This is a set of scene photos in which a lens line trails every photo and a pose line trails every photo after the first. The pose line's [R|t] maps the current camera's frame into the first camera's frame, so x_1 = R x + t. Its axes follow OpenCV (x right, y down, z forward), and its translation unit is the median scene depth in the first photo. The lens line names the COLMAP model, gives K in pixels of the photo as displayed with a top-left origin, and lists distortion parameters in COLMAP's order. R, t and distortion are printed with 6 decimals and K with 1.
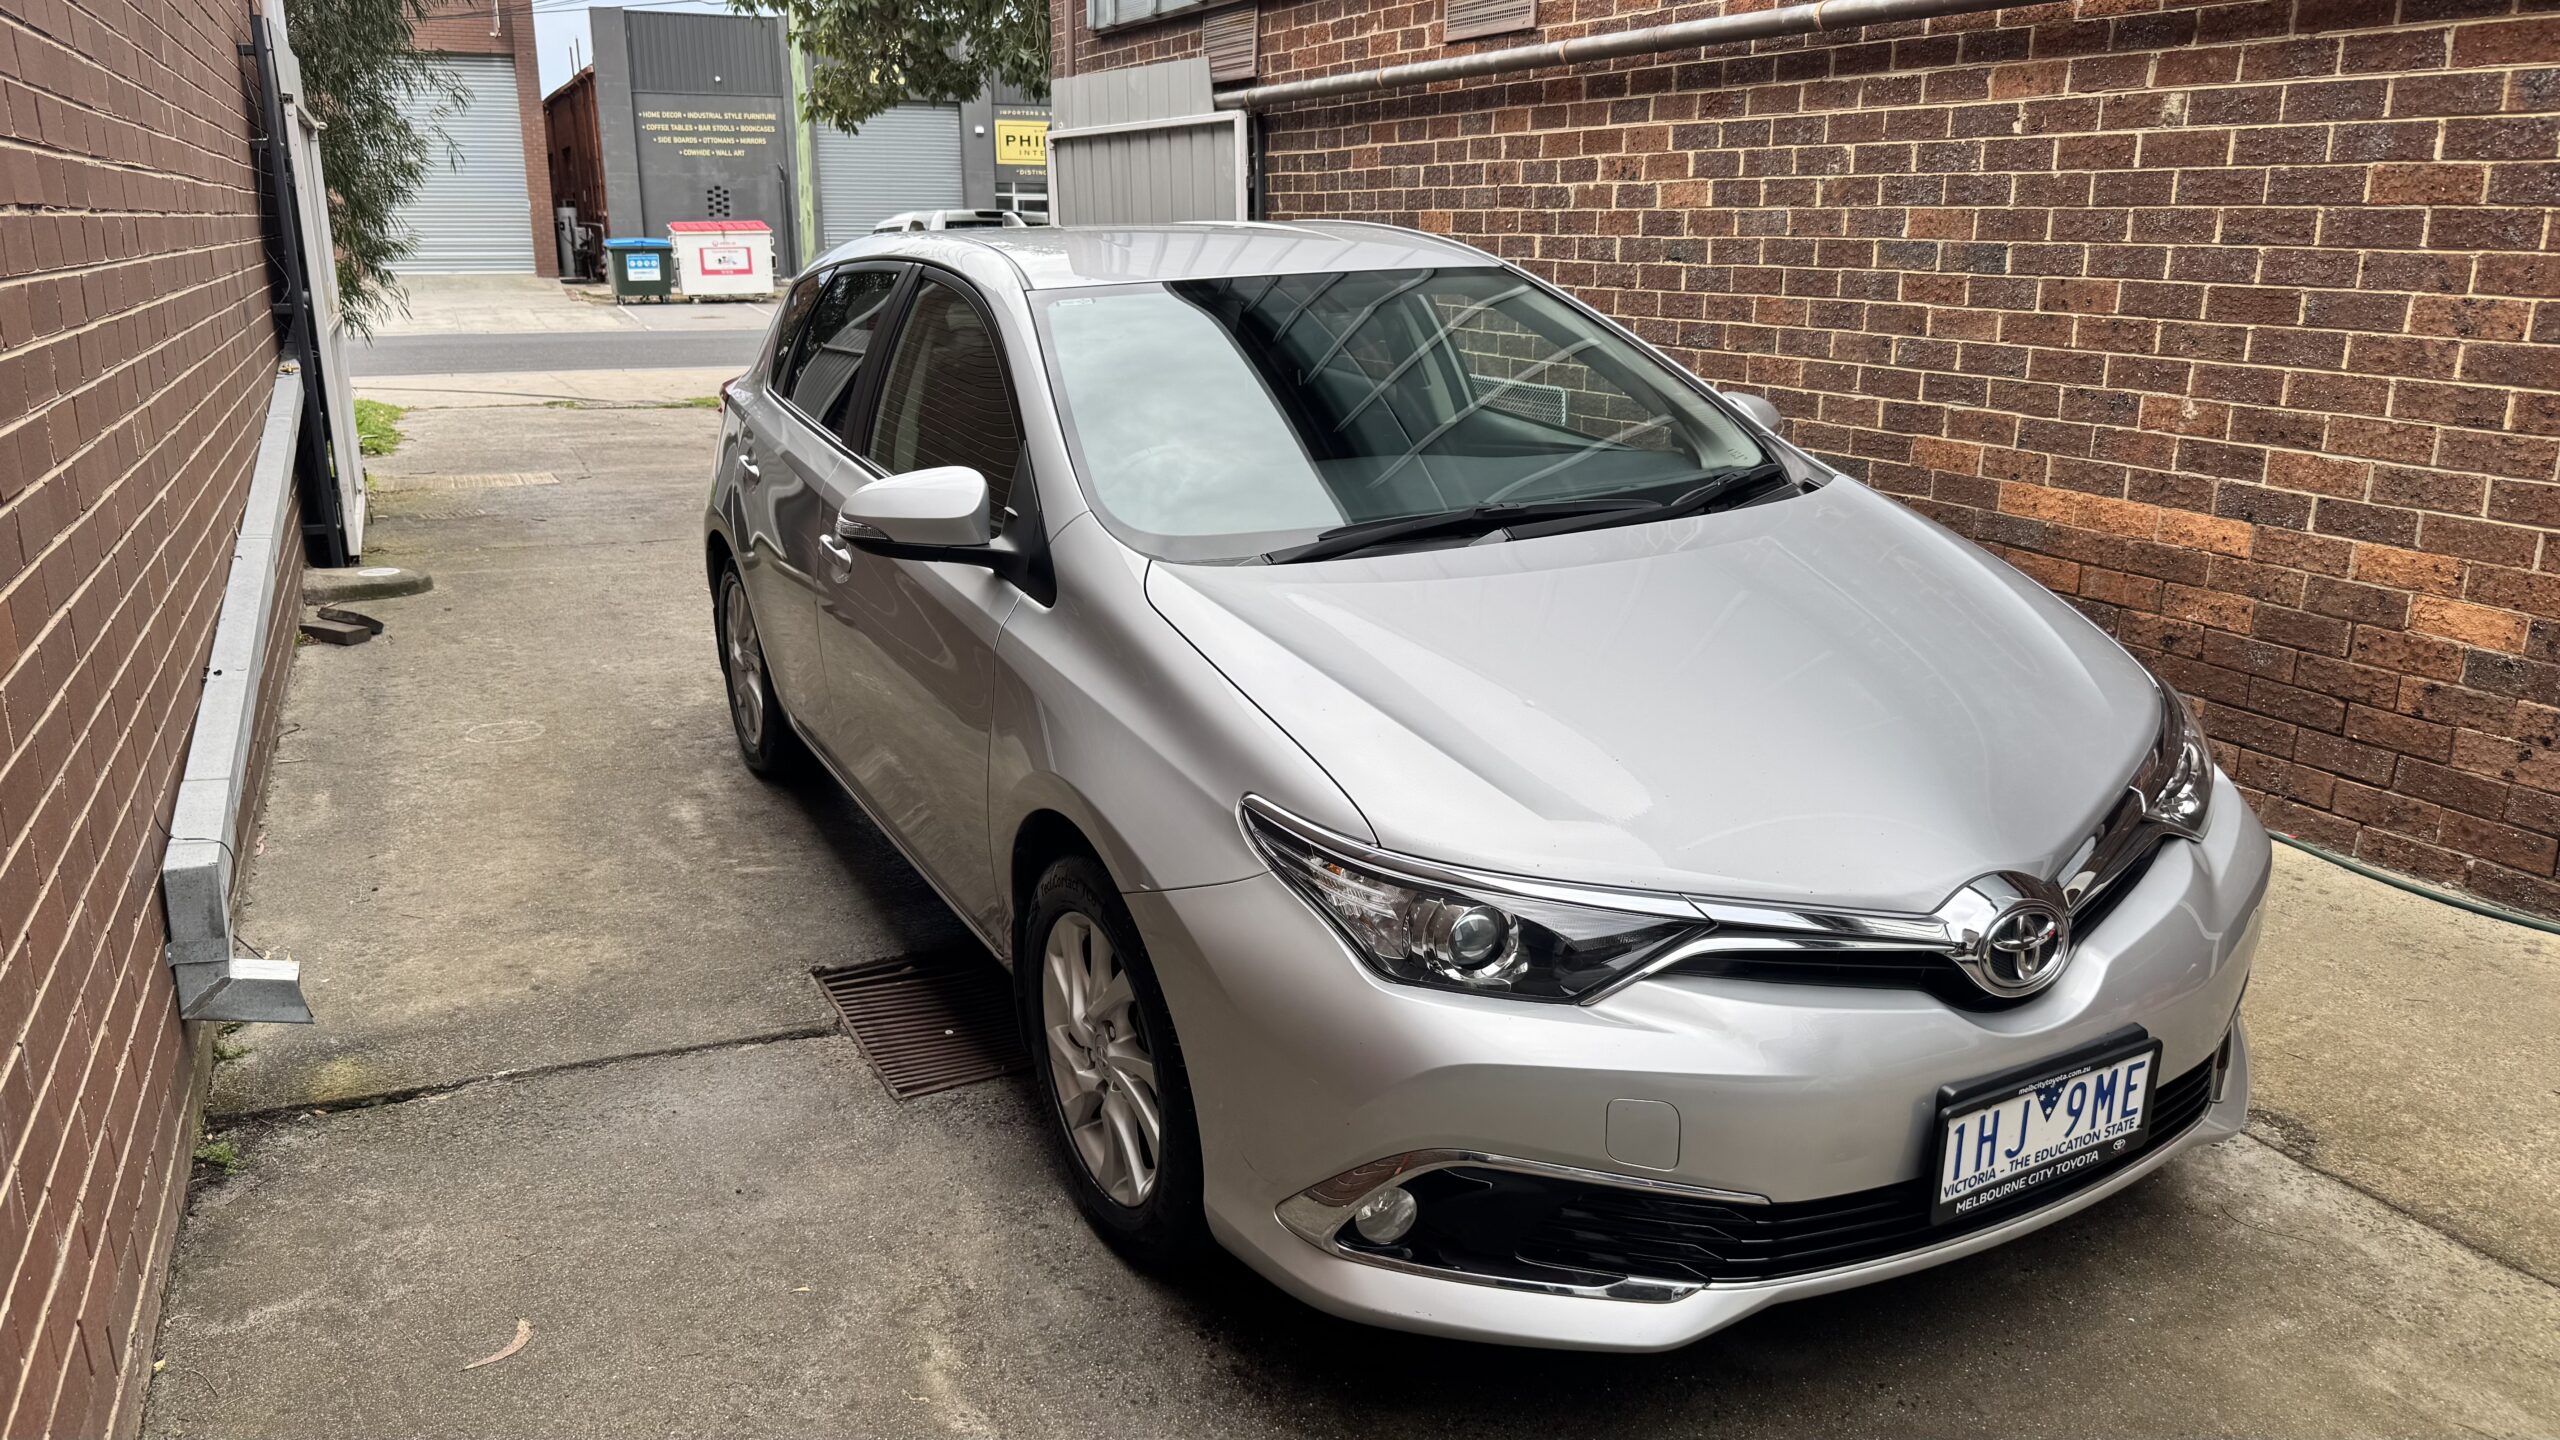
lens RADIAL K [[1784.2, 0, 1252.7], [0, 1784.2, 742.3], [0, 0, 1]] dist [0.008624, -0.029540]
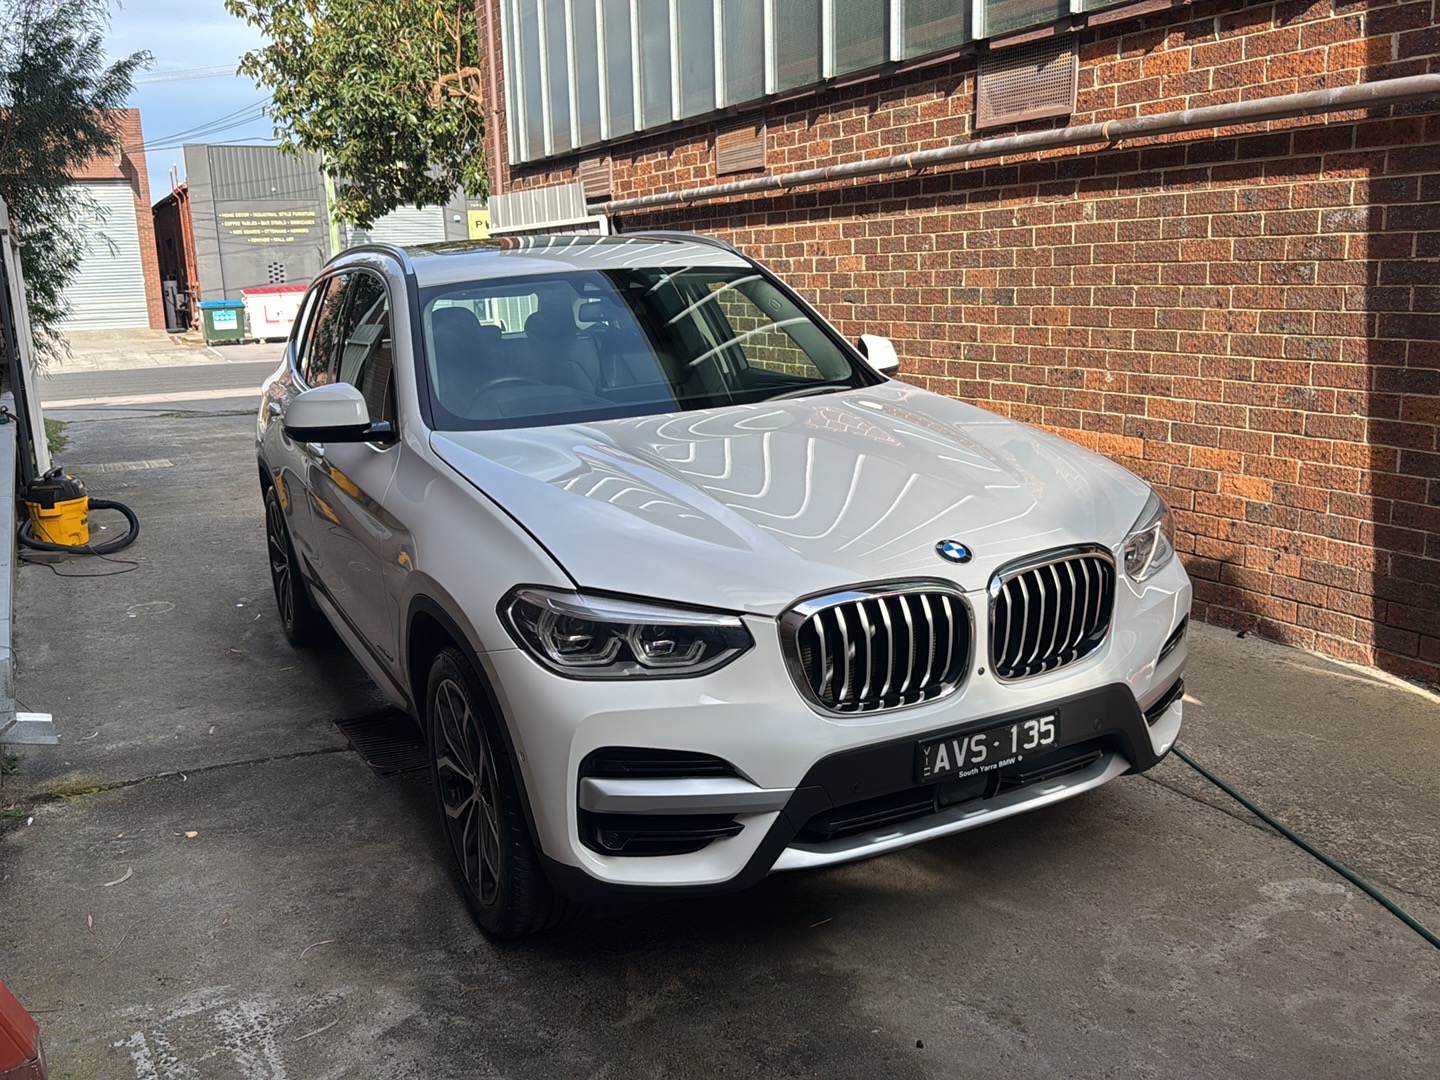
lens RADIAL K [[1266.8, 0, 694.3], [0, 1266.8, 554.2], [0, 0, 1]] dist [0.072663, -0.171769]
pose [[0.998911, -0.041309, 0.021686, 0.057516], [0.042635, 0.996994, -0.064698, 0.039707], [-0.018948, 0.065552, 0.997669, -0.182815]]
